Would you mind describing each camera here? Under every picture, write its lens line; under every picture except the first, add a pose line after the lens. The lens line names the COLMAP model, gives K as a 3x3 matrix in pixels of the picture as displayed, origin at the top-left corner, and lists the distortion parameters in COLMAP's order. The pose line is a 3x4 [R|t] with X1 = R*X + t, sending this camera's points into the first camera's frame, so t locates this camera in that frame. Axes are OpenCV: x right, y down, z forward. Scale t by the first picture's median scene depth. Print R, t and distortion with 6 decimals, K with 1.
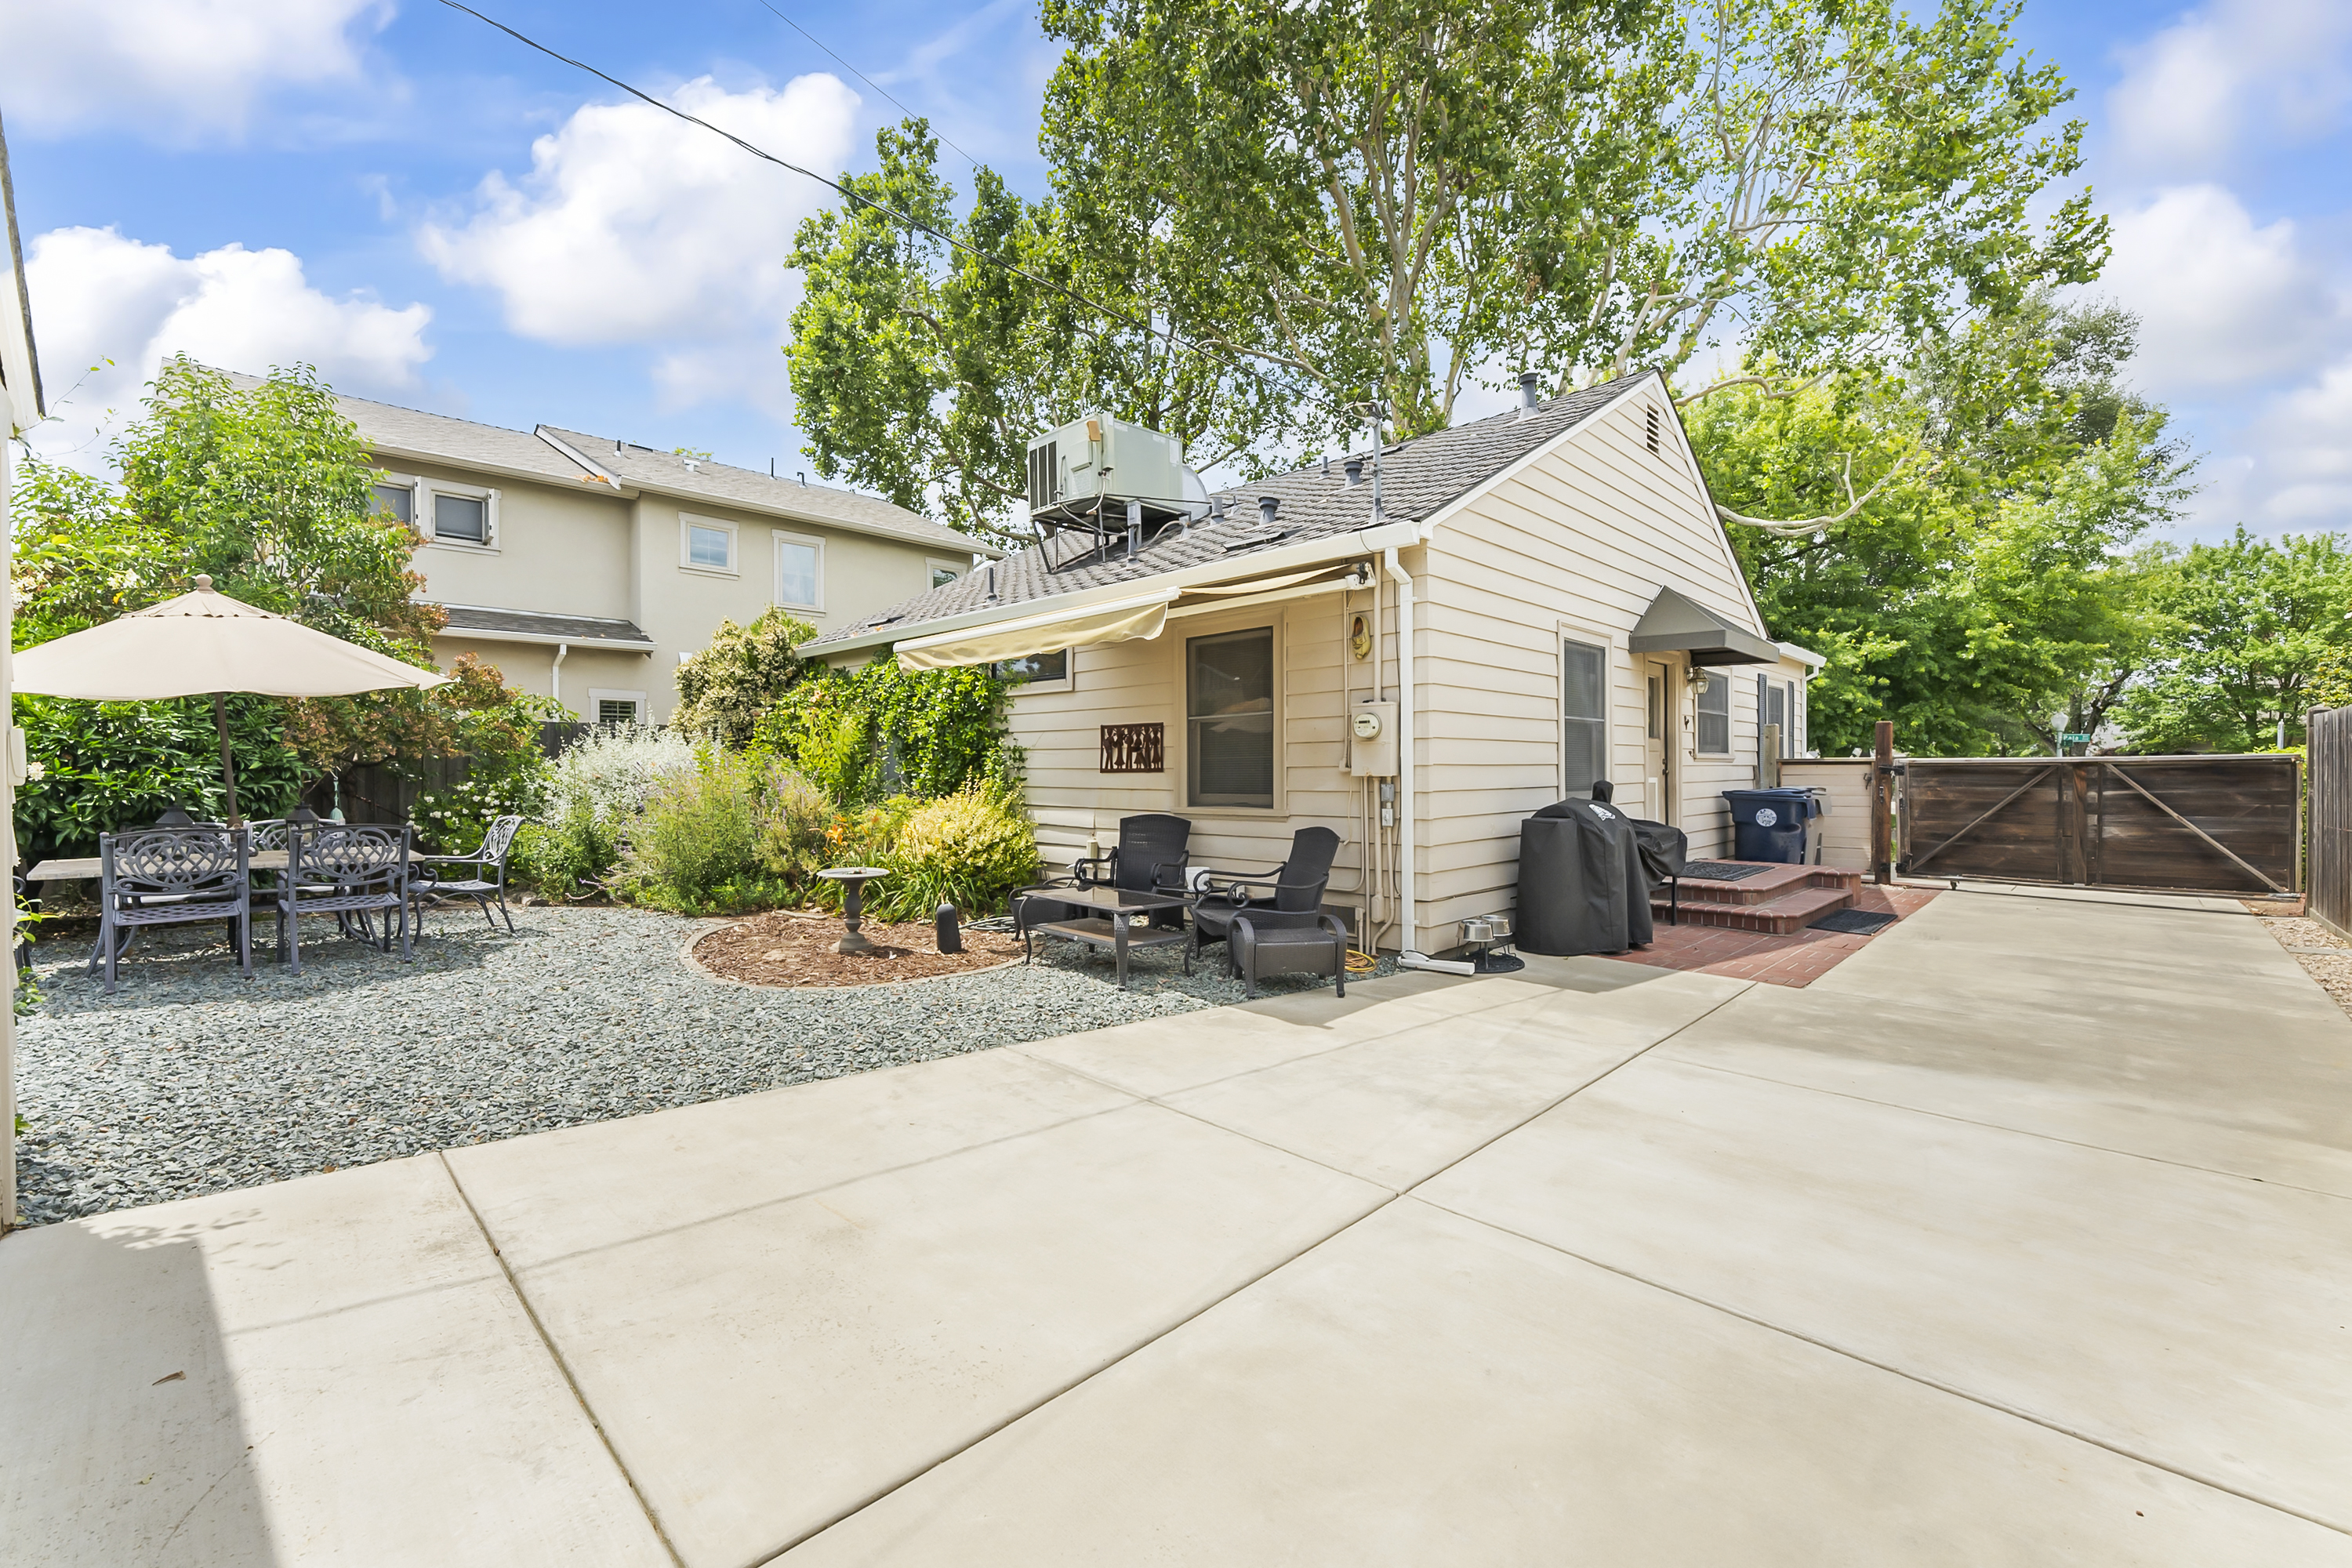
lens RADIAL K [[941.6, 0, 1168.4], [0, 941.6, 777.6], [0, 0, 1]] dist [0.003079, 0.000189]
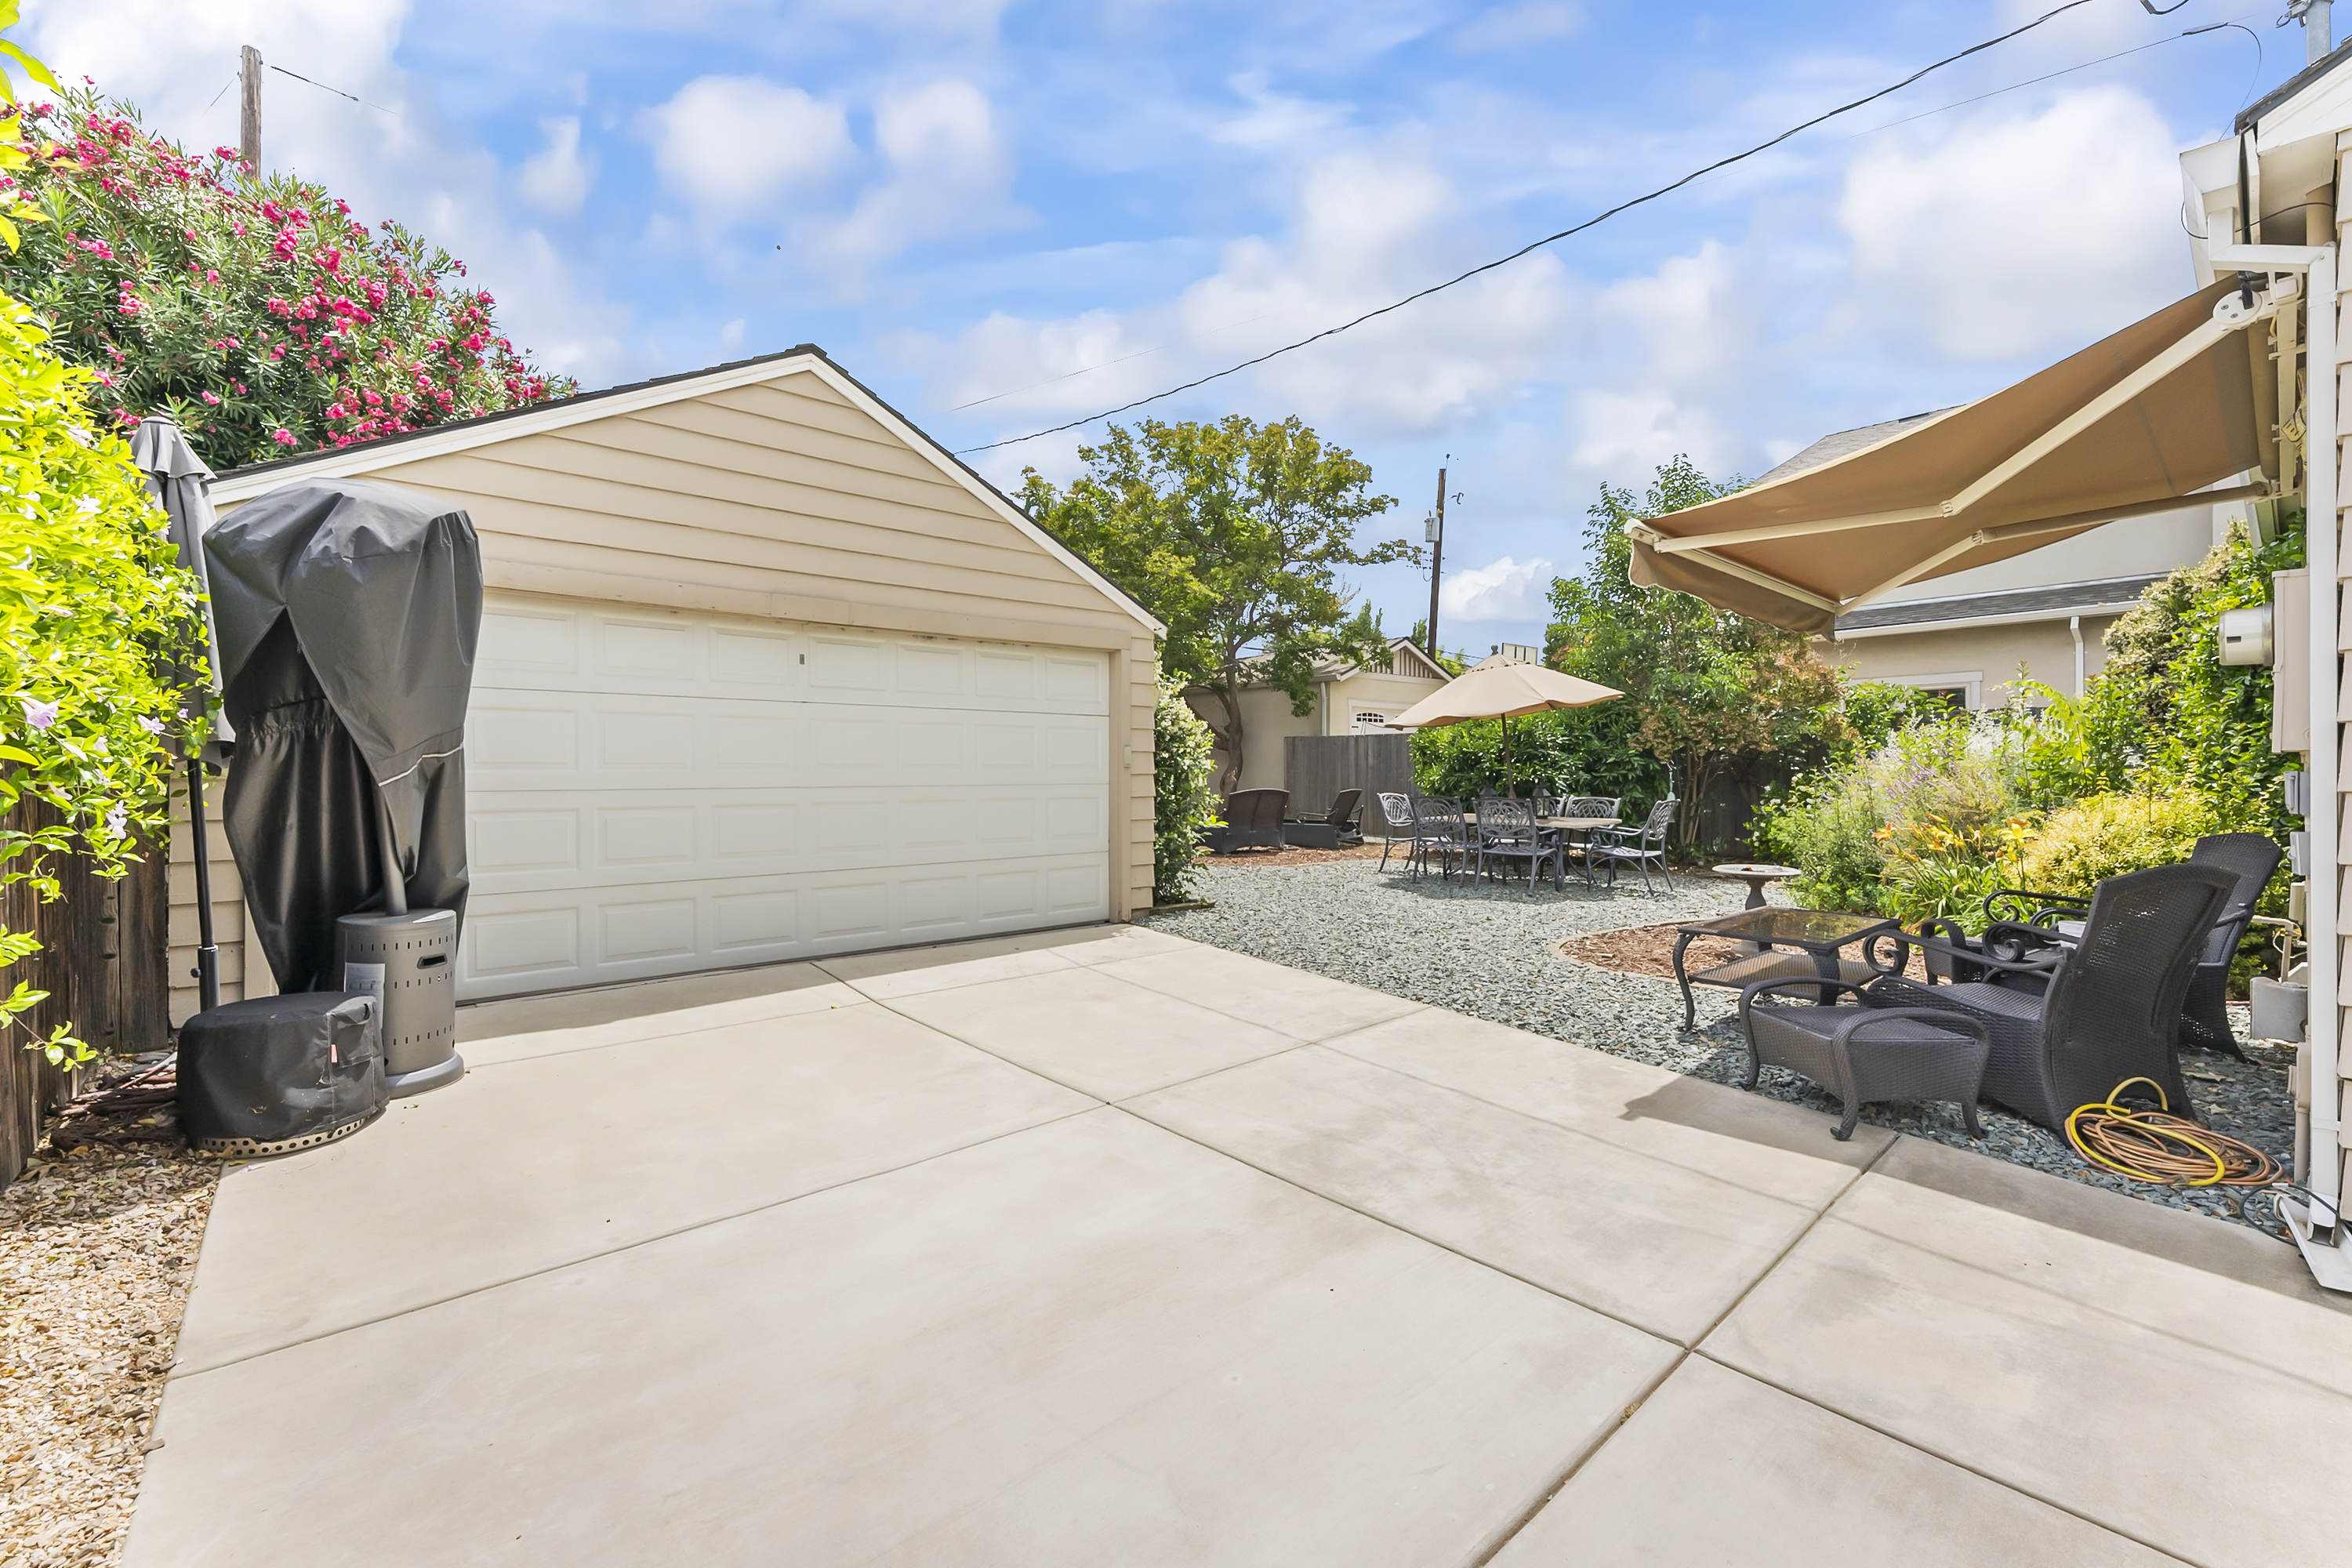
lens RADIAL K [[941.6, 0, 1154.1], [0, 941.6, 783.3], [0, 0, 1]] dist [0.003079, 0.000189]
pose [[-0.068540, 0.011786, -0.997579, 1.014974], [-0.005130, 0.999913, 0.012166, 0.016829], [0.997635, 0.005951, -0.068473, 0.810841]]
